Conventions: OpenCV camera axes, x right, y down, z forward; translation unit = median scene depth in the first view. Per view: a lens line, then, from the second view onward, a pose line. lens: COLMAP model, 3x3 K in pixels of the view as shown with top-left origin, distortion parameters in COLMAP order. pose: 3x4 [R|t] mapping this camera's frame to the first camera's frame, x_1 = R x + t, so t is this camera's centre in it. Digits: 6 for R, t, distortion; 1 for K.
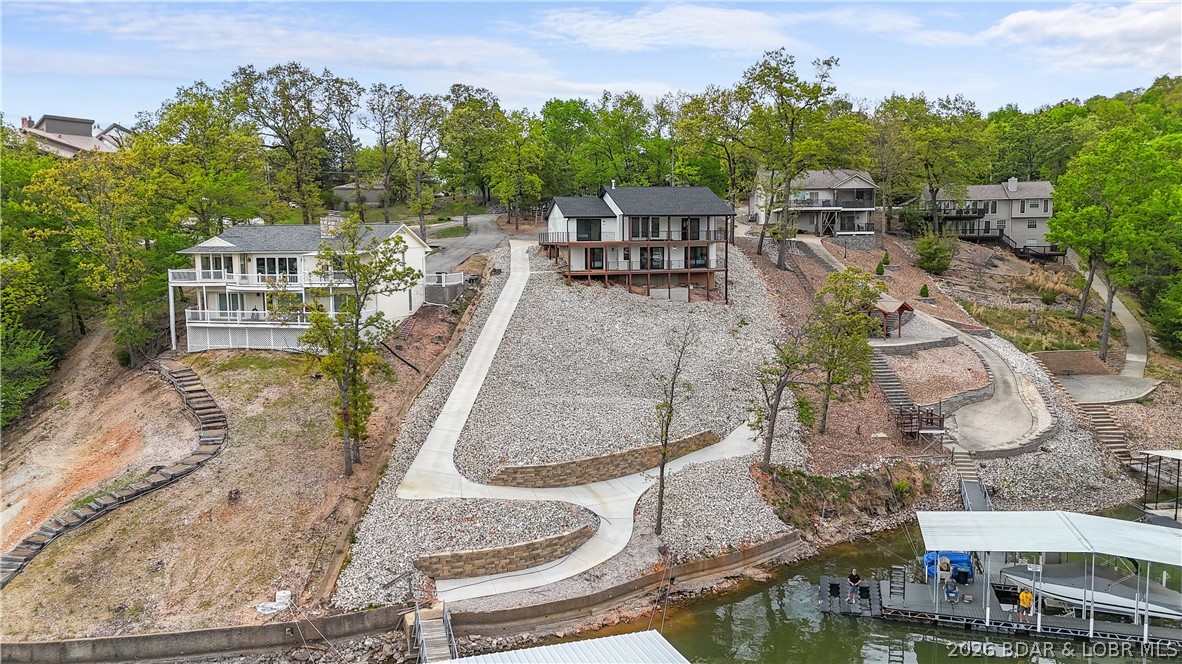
lens RADIAL K [[864.0, 0, 591.0], [0, 864.0, 332.0], [0, 0, 1]] dist [0.080587, -0.088150]
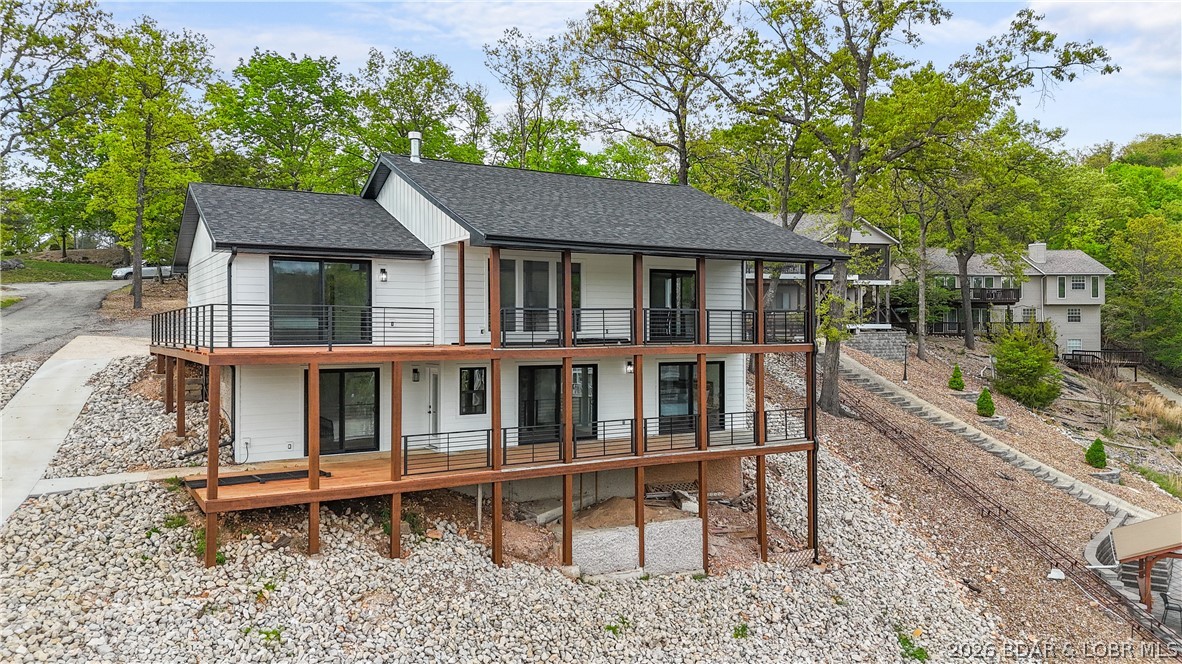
lens RADIAL K [[864.0, 0, 591.0], [0, 864.0, 332.0], [0, 0, 1]] dist [0.080587, -0.088150]
pose [[0.963467, 0.007431, 0.267725, 0.005757], [0.020740, 0.994543, -0.102244, -0.086293], [-0.267024, 0.104061, 0.958055, 0.782371]]
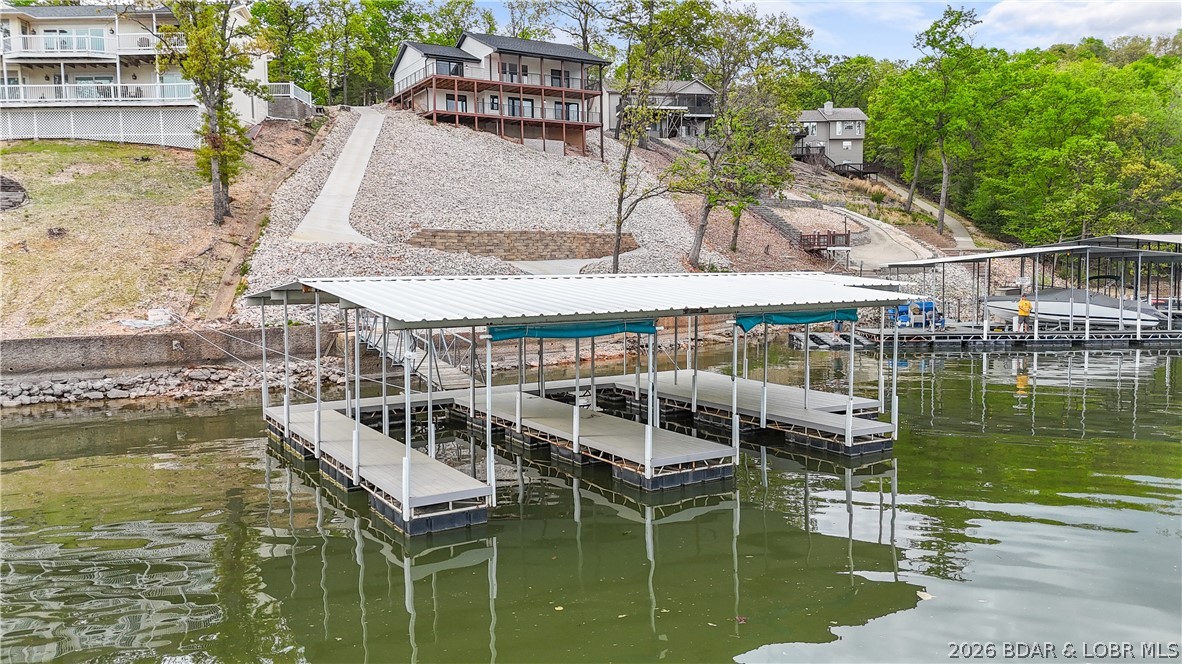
lens RADIAL K [[864.0, 0, 591.0], [0, 864.0, 332.0], [0, 0, 1]] dist [0.080587, -0.088150]
pose [[0.966785, -0.022293, 0.254616, -0.103505], [0.029397, 0.999277, -0.024127, 0.185045], [-0.253894, 0.030811, 0.966741, 0.115980]]
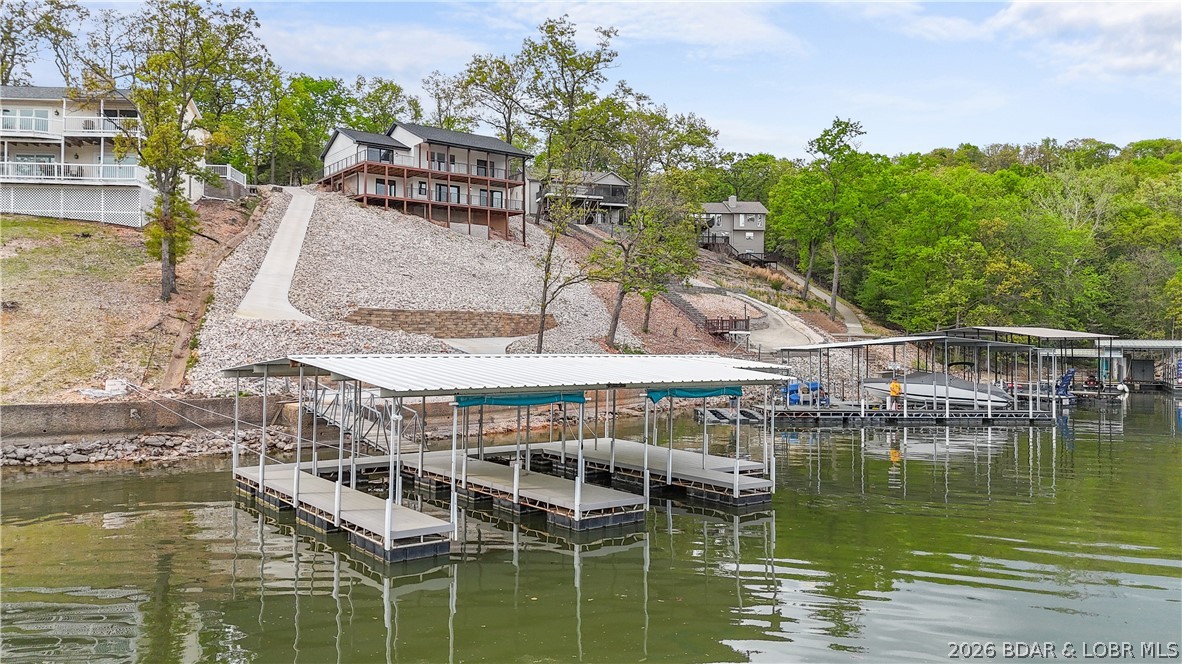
lens RADIAL K [[864.0, 0, 591.0], [0, 864.0, 332.0], [0, 0, 1]] dist [0.080587, -0.088150]
pose [[0.936445, 0.018917, 0.350305, -0.124400], [0.020892, 0.993766, -0.109514, 0.187817], [-0.350192, 0.109873, 0.930211, 0.069383]]
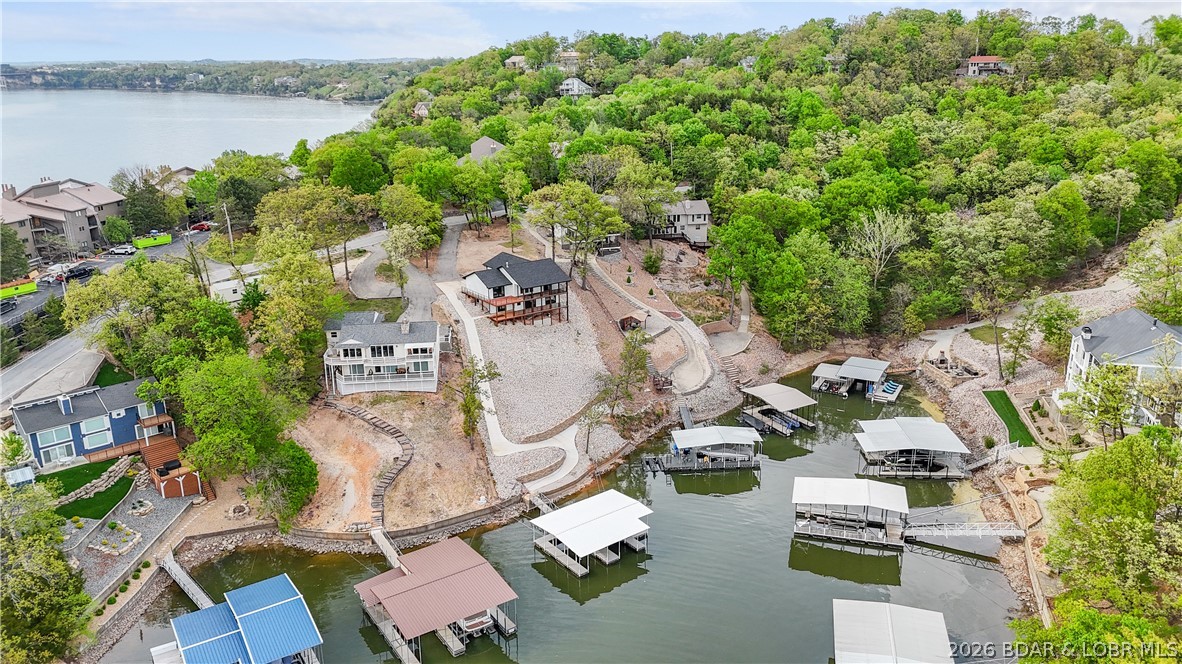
lens RADIAL K [[864.0, 0, 591.0], [0, 864.0, 332.0], [0, 0, 1]] dist [0.080587, -0.088150]
pose [[0.935806, -0.107367, 0.335766, -0.501345], [0.039972, 0.978664, 0.201541, -0.441786], [-0.350241, -0.175182, 0.920132, -0.926791]]
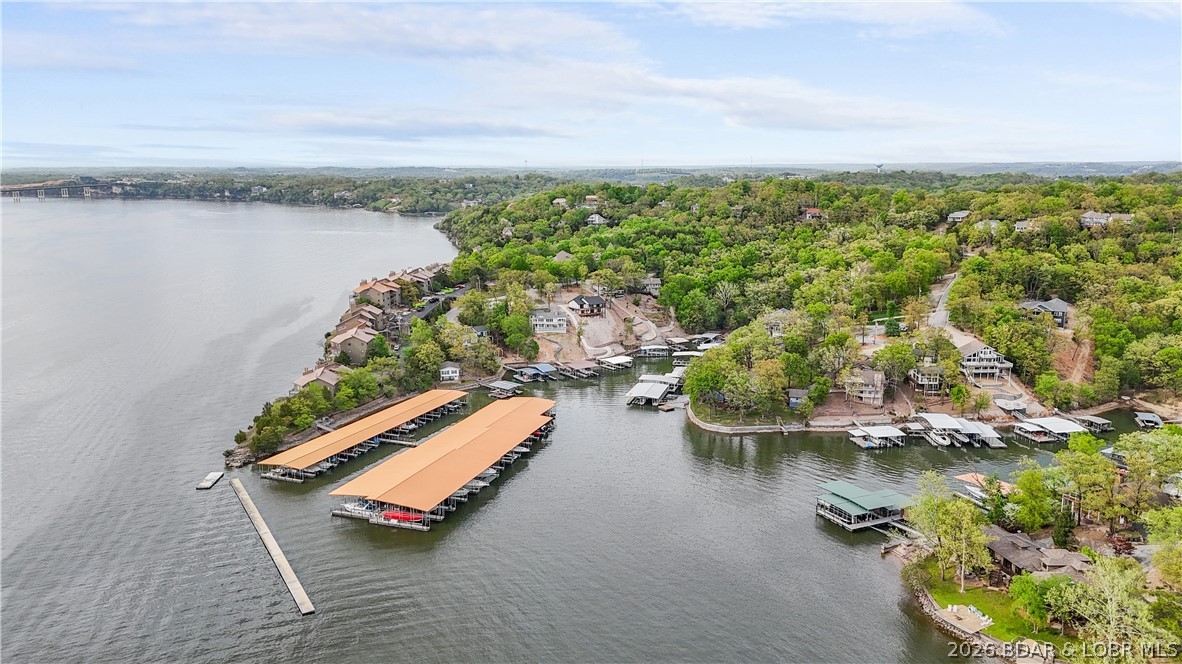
lens RADIAL K [[864.0, 0, 591.0], [0, 864.0, 332.0], [0, 0, 1]] dist [0.080587, -0.088150]
pose [[0.936490, -0.063044, 0.344981, -2.002315], [0.033795, 0.995354, 0.090157, -0.485643], [-0.349062, -0.072773, 0.934270, -4.511418]]
